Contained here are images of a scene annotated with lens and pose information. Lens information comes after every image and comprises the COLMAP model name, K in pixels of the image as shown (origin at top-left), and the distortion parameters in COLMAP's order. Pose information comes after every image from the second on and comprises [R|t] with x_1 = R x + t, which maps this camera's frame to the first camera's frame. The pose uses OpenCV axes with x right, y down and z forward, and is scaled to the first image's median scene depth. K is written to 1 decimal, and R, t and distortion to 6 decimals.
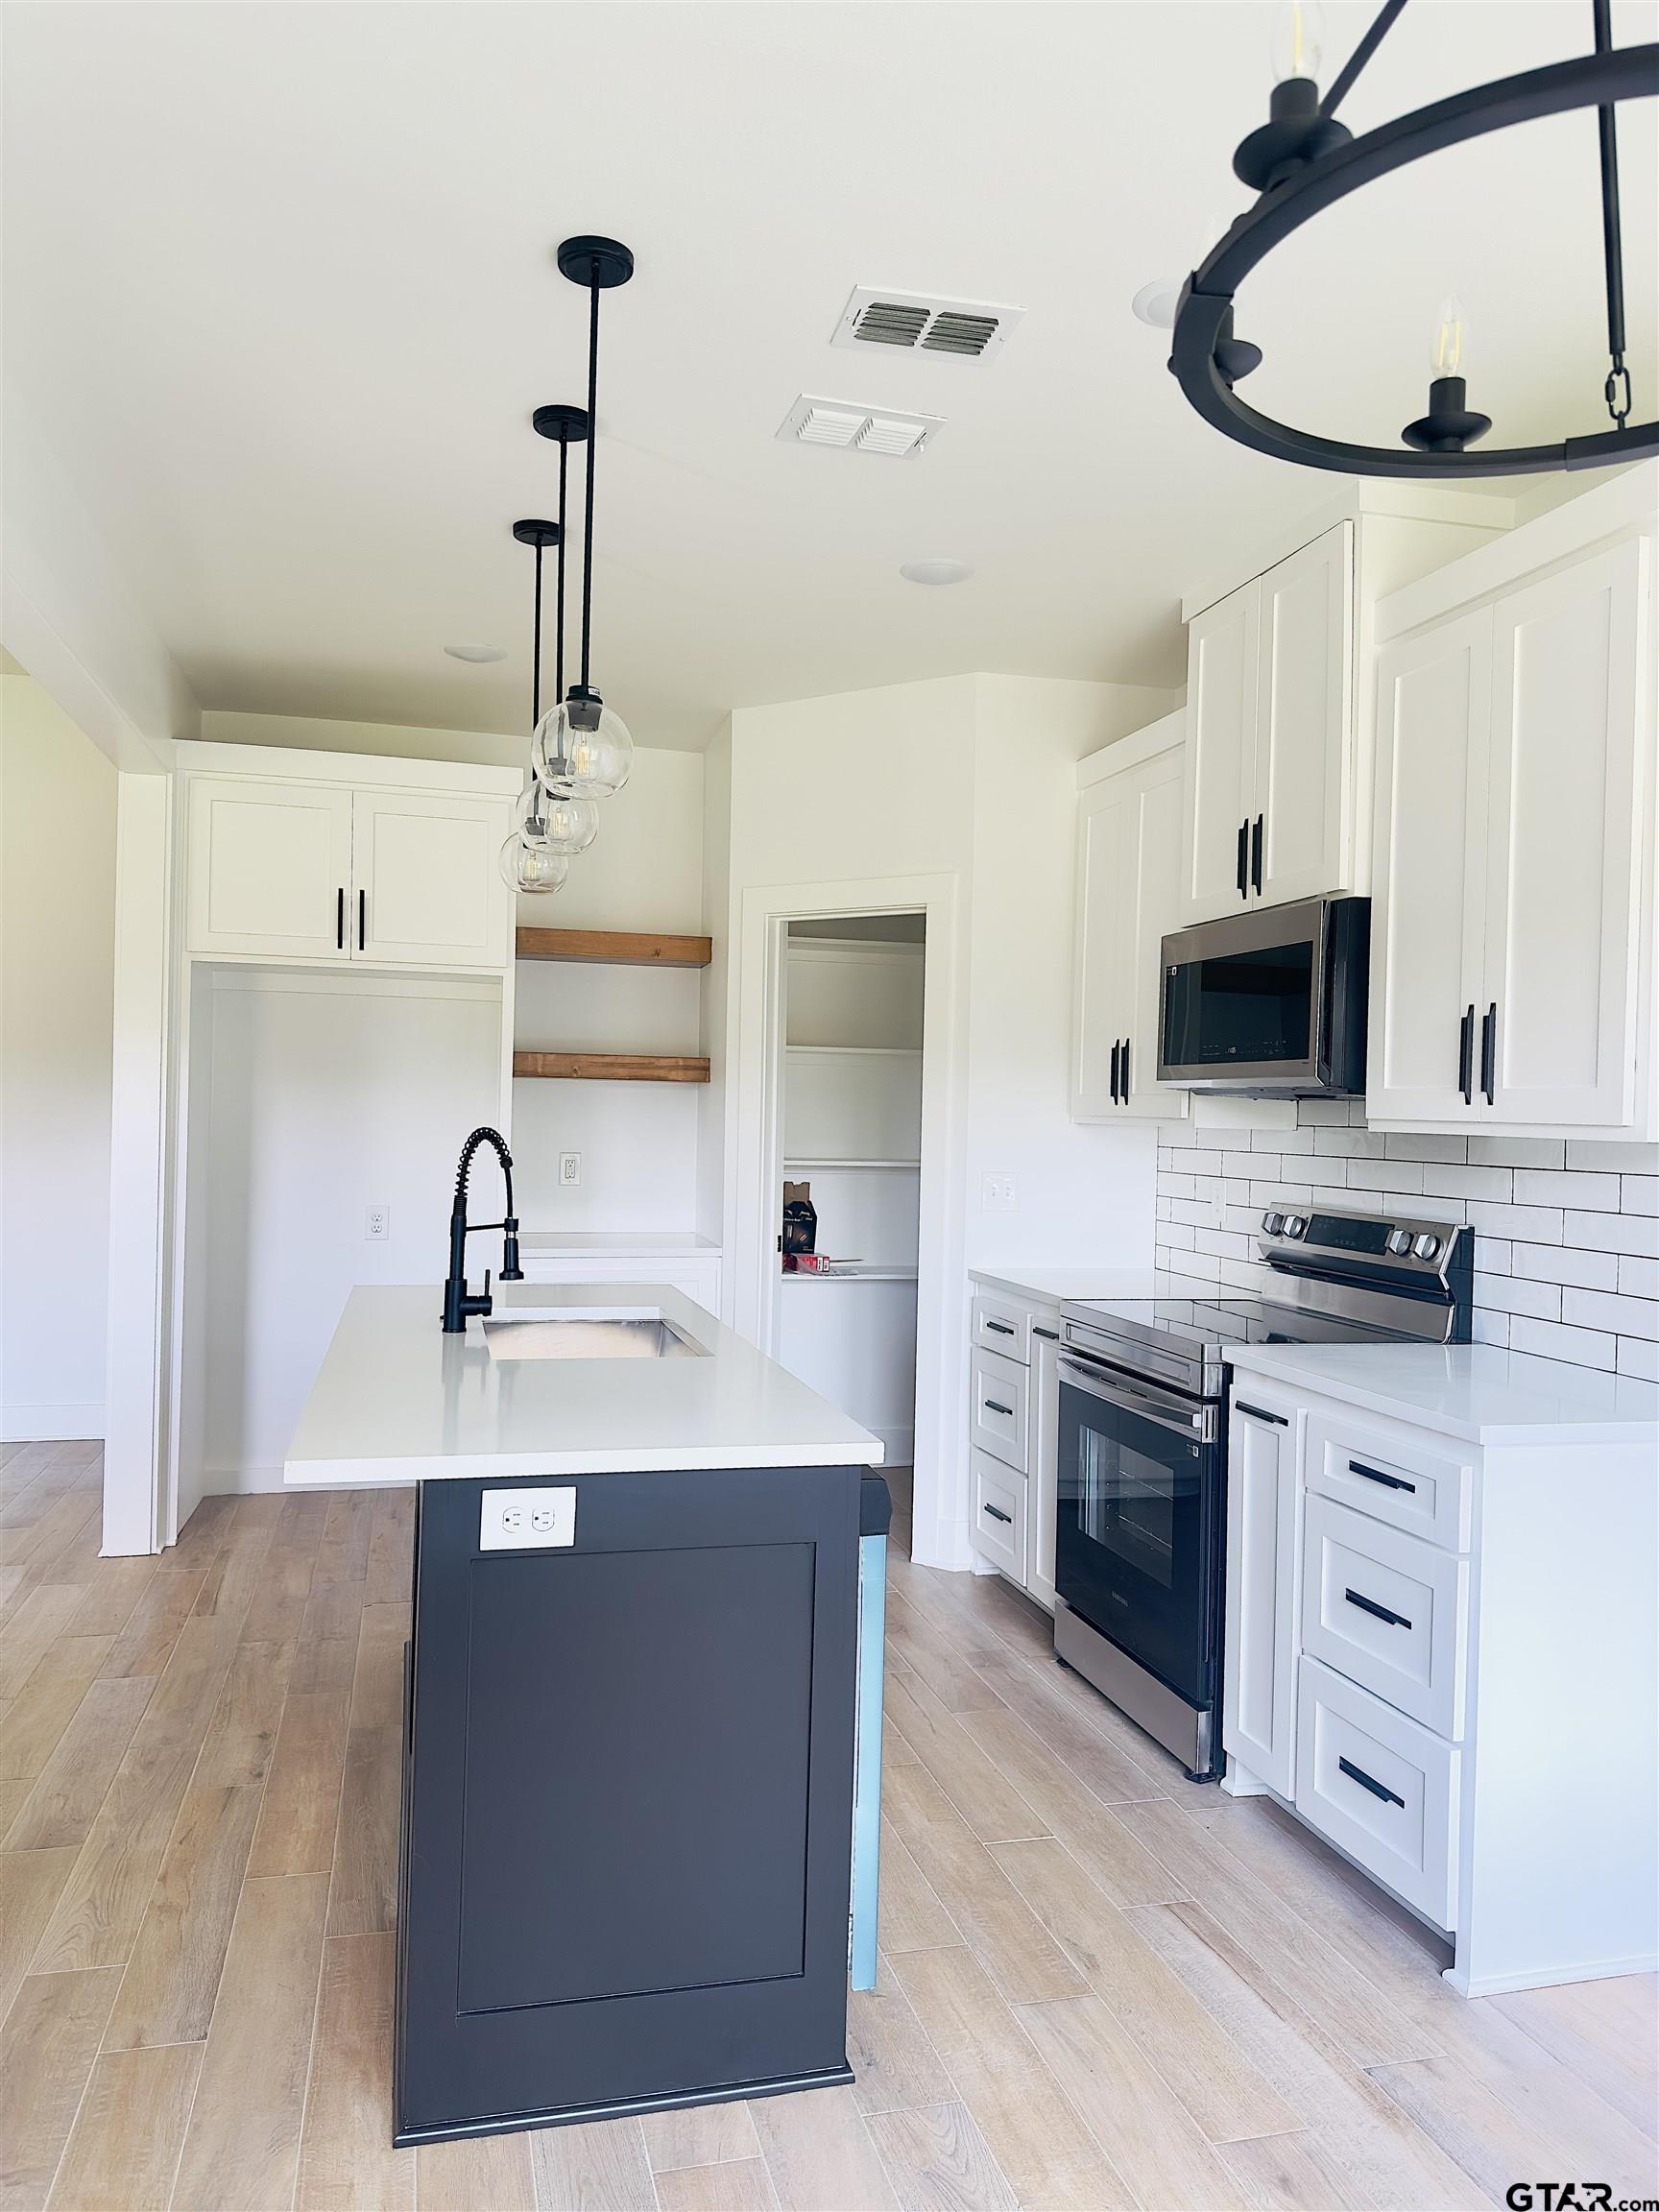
lens RADIAL K [[1553.4, 0, 832.9], [0, 1553.4, 1109.2], [0, 0, 1]] dist [0.056620, -0.066853]
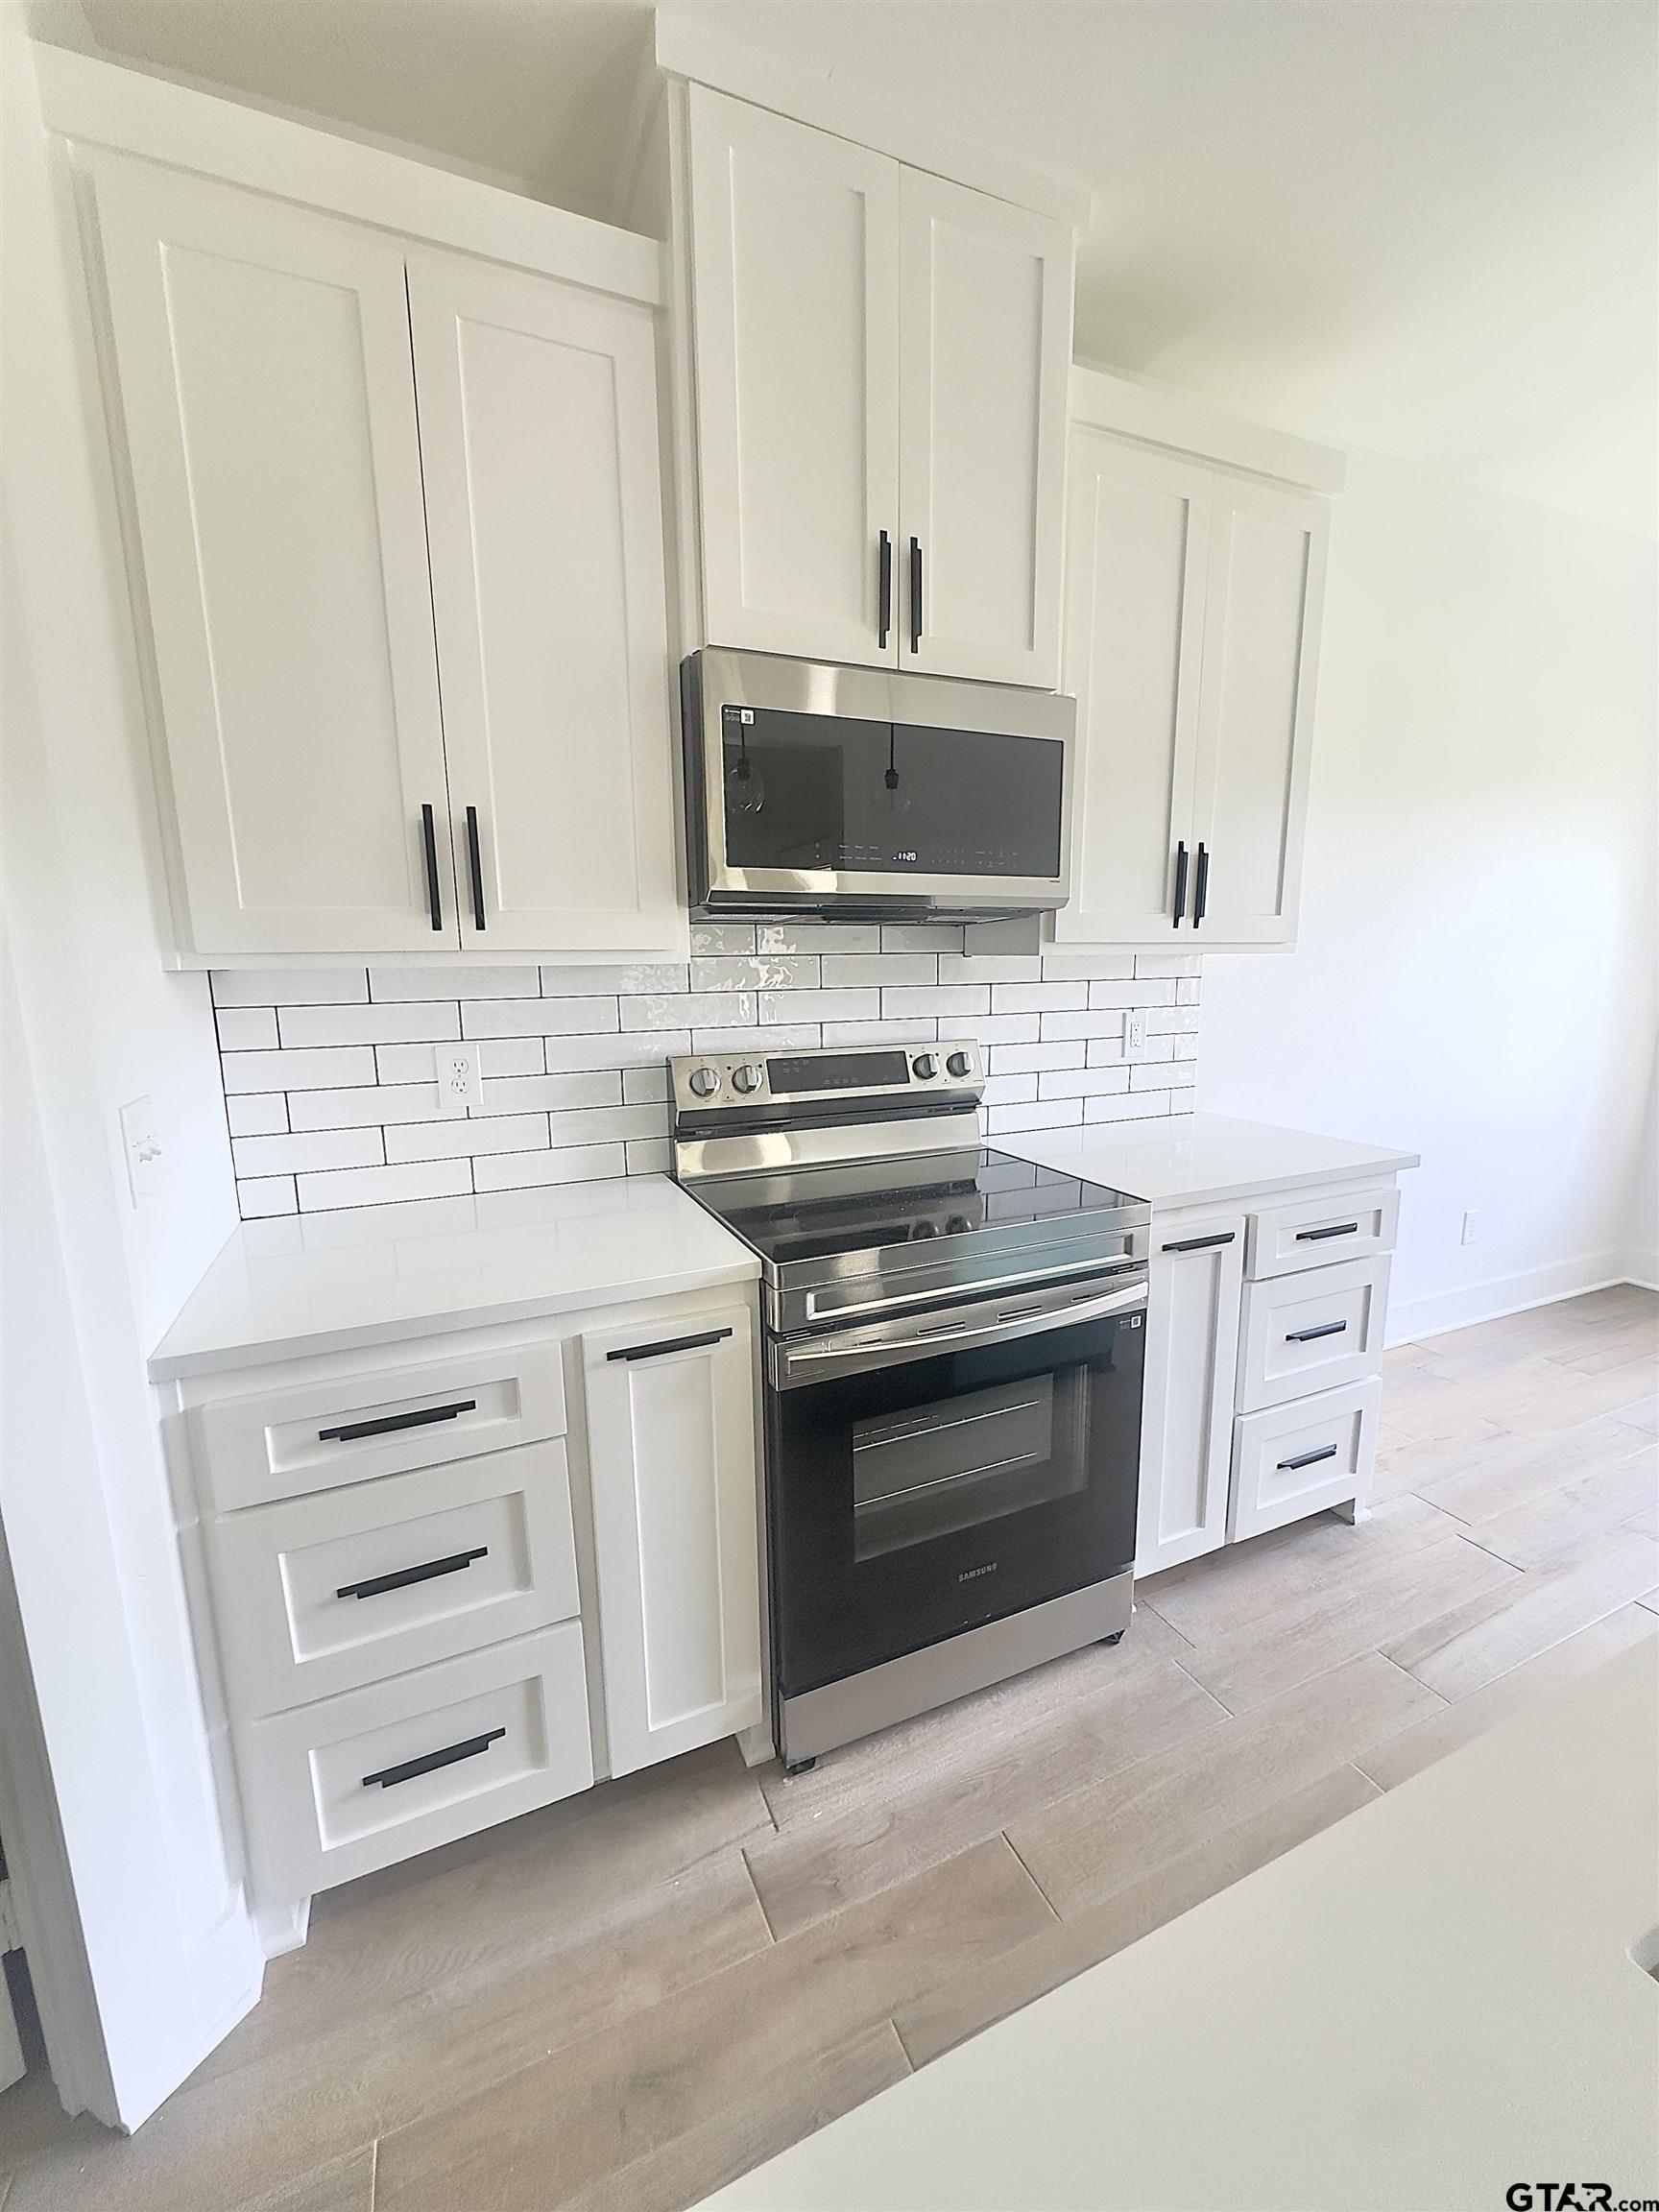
lens RADIAL K [[884.9, 0, 826.6], [0, 884.9, 1105.6], [0, 0, 1]] dist [-0.005780, 0.001548]
pose [[-0.162676, -0.190082, 0.968197, -0.199207], [0.006467, 0.981041, 0.193691, -0.002087], [-0.986658, 0.037770, -0.158363, 1.209745]]
